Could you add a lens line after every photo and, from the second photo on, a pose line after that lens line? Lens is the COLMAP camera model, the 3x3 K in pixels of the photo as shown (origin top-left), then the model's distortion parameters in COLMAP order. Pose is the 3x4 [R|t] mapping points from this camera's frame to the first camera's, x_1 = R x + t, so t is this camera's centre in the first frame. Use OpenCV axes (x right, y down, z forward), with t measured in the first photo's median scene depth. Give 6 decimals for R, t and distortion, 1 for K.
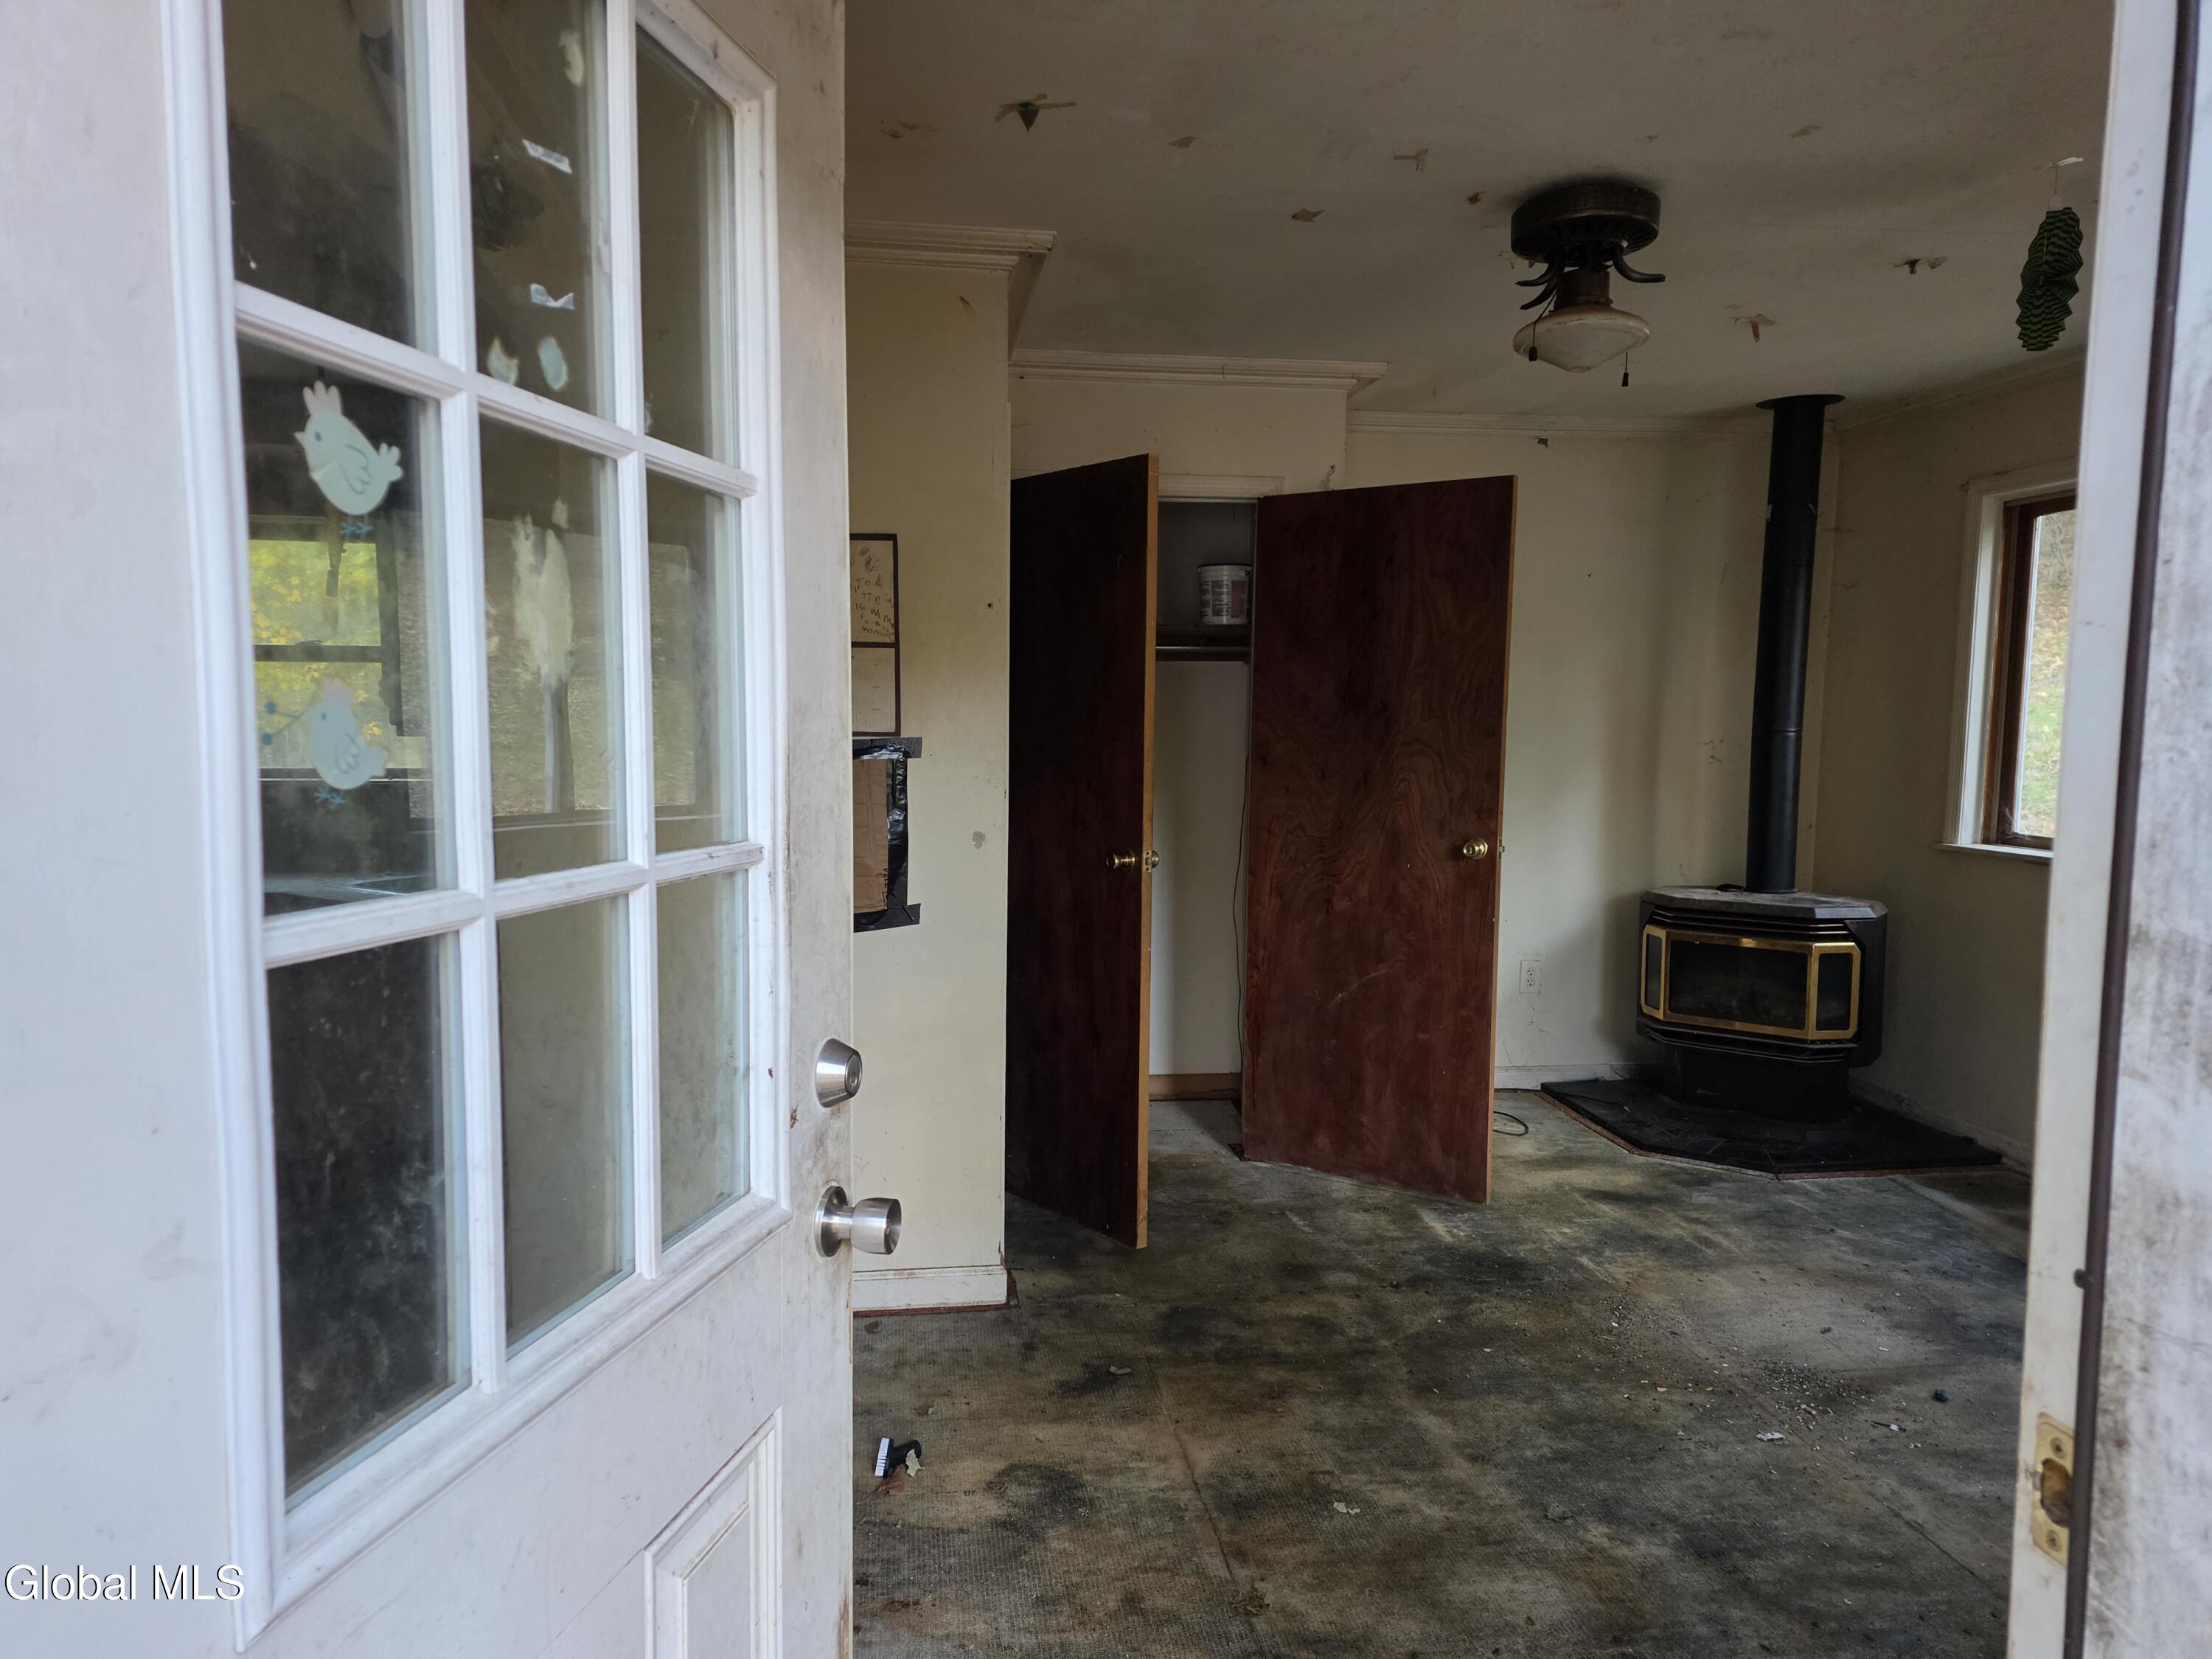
lens RADIAL K [[1449.4, 0, 1106.0], [0, 1449.4, 829.5], [0, 0, 1]] dist [0.004051, -0.001197]
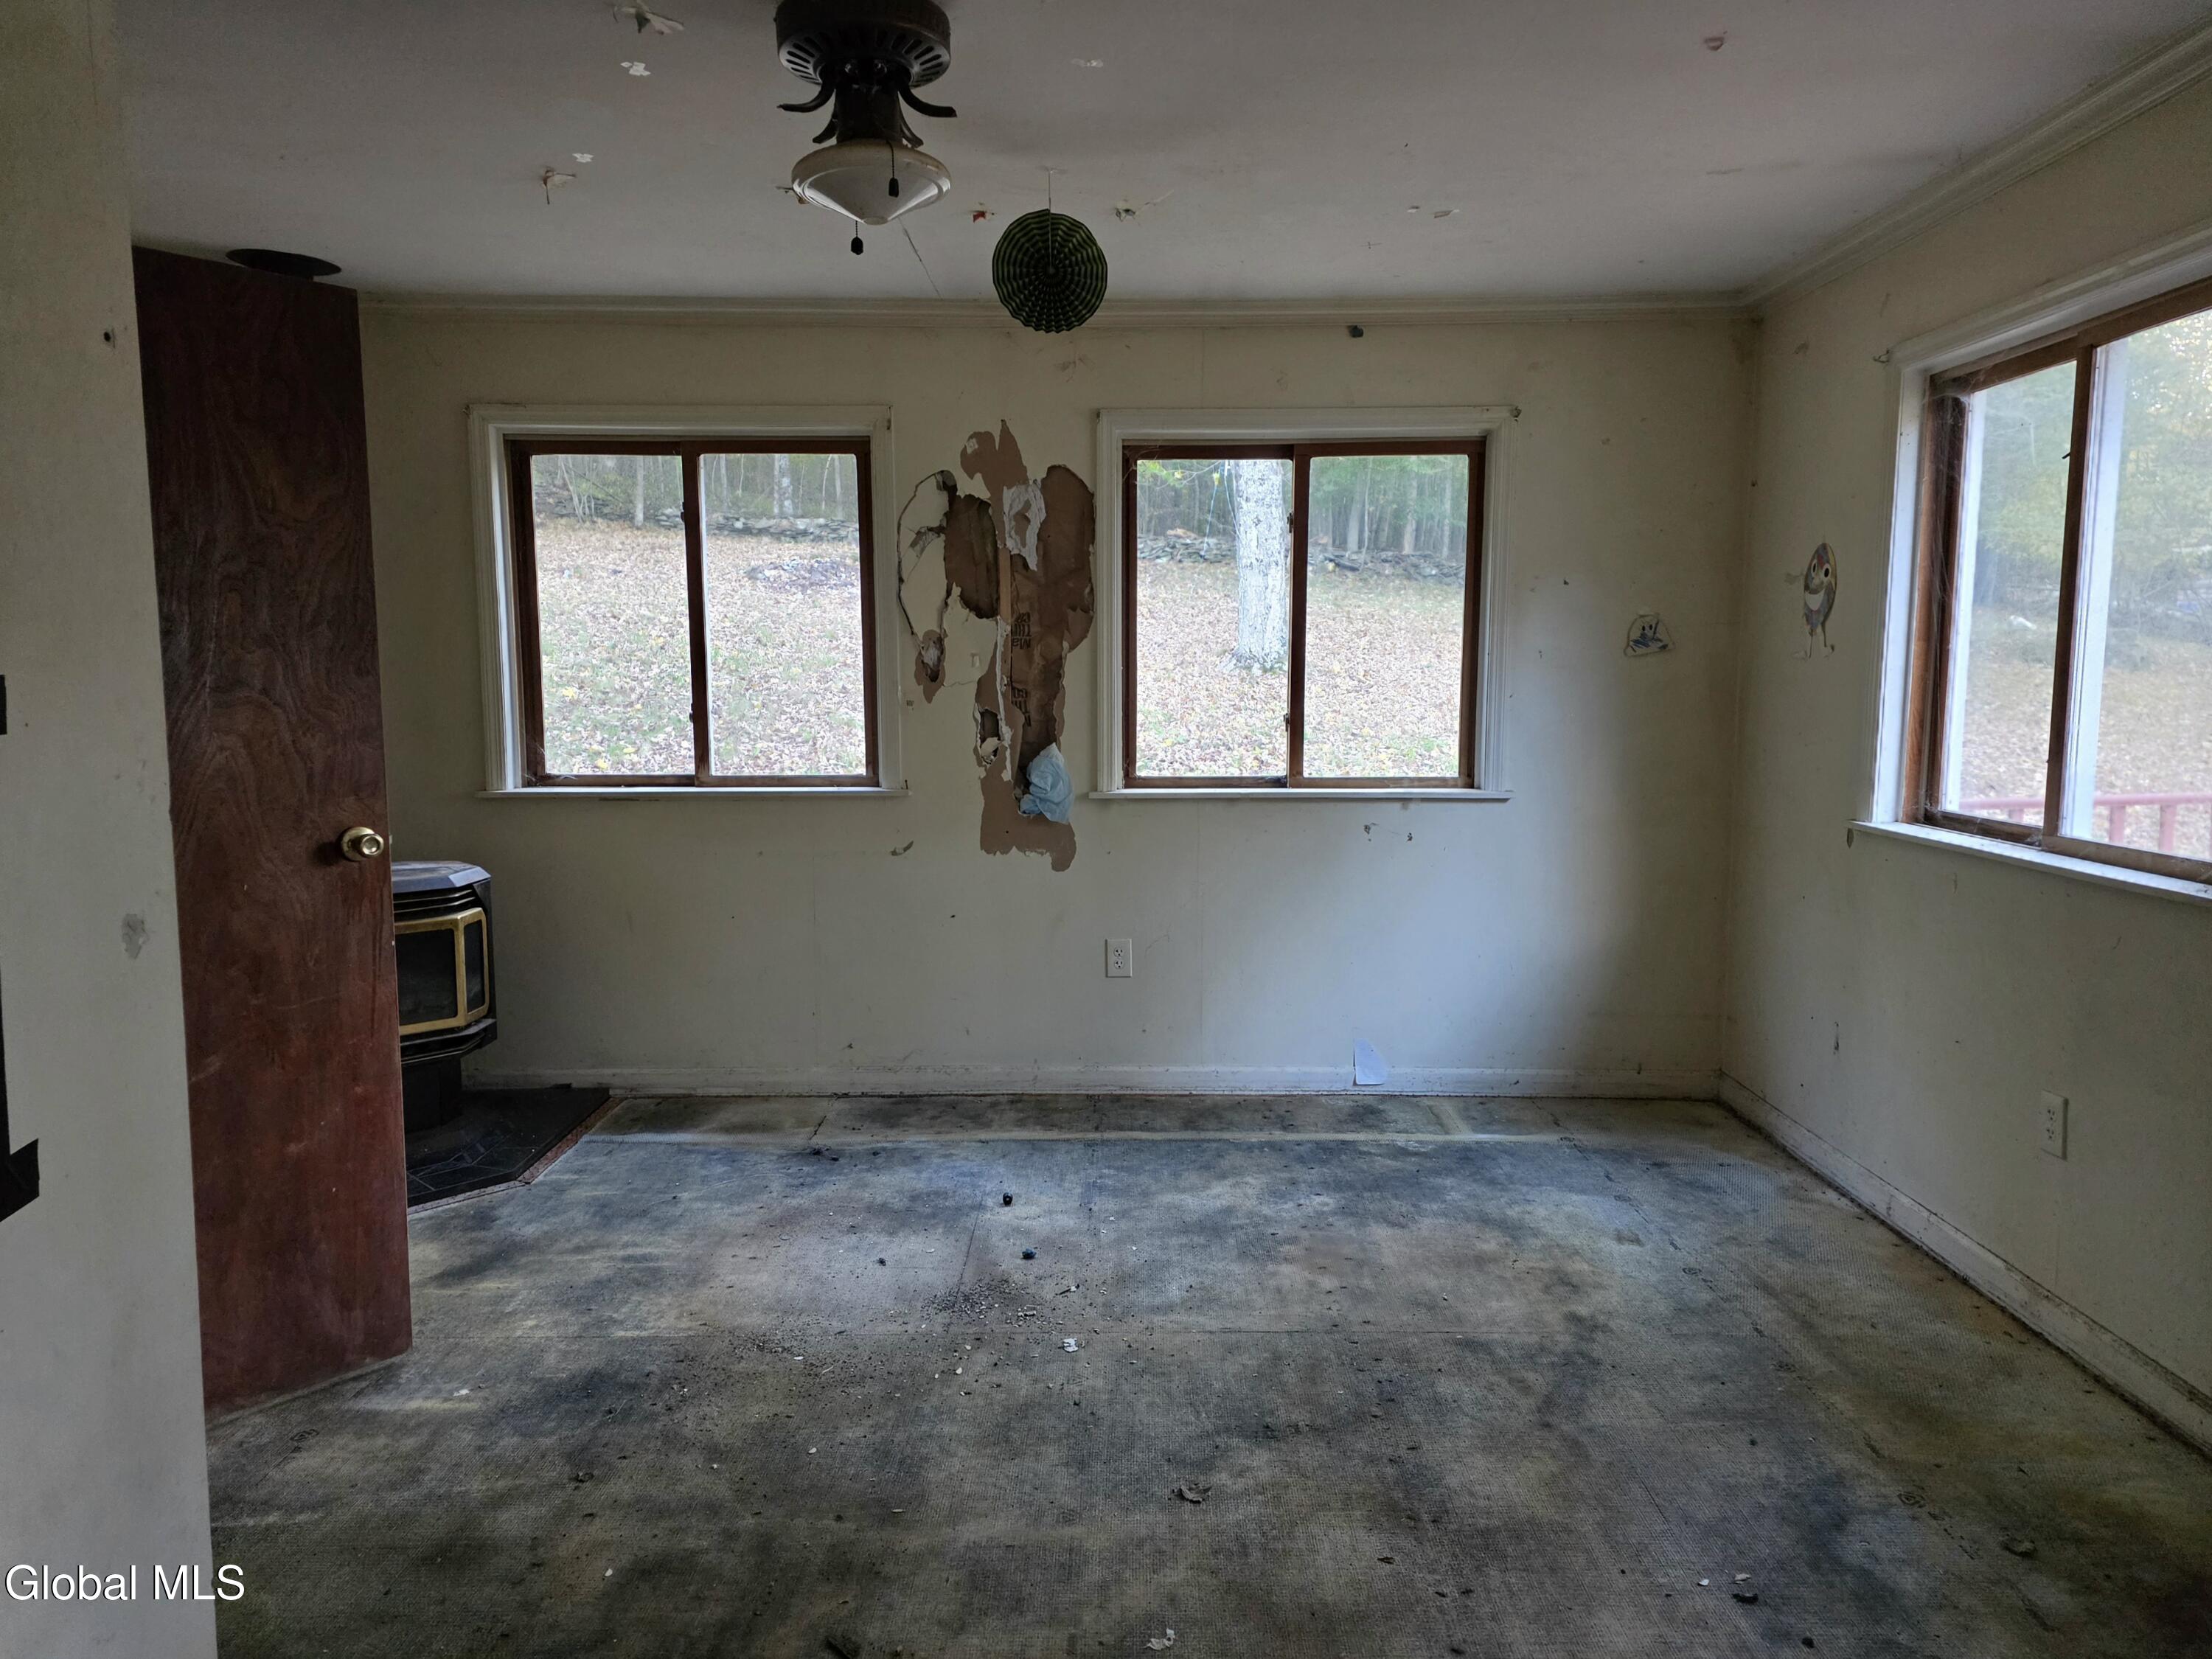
lens RADIAL K [[1442.7, 0, 1106.1], [0, 1442.7, 824.5], [0, 0, 1]] dist [0.057081, -0.000106]
pose [[0.138847, -0.104551, 0.984779, -0.368755], [0.077571, 0.992504, 0.094434, -0.033427], [-0.987271, 0.063279, 0.145917, 0.562609]]
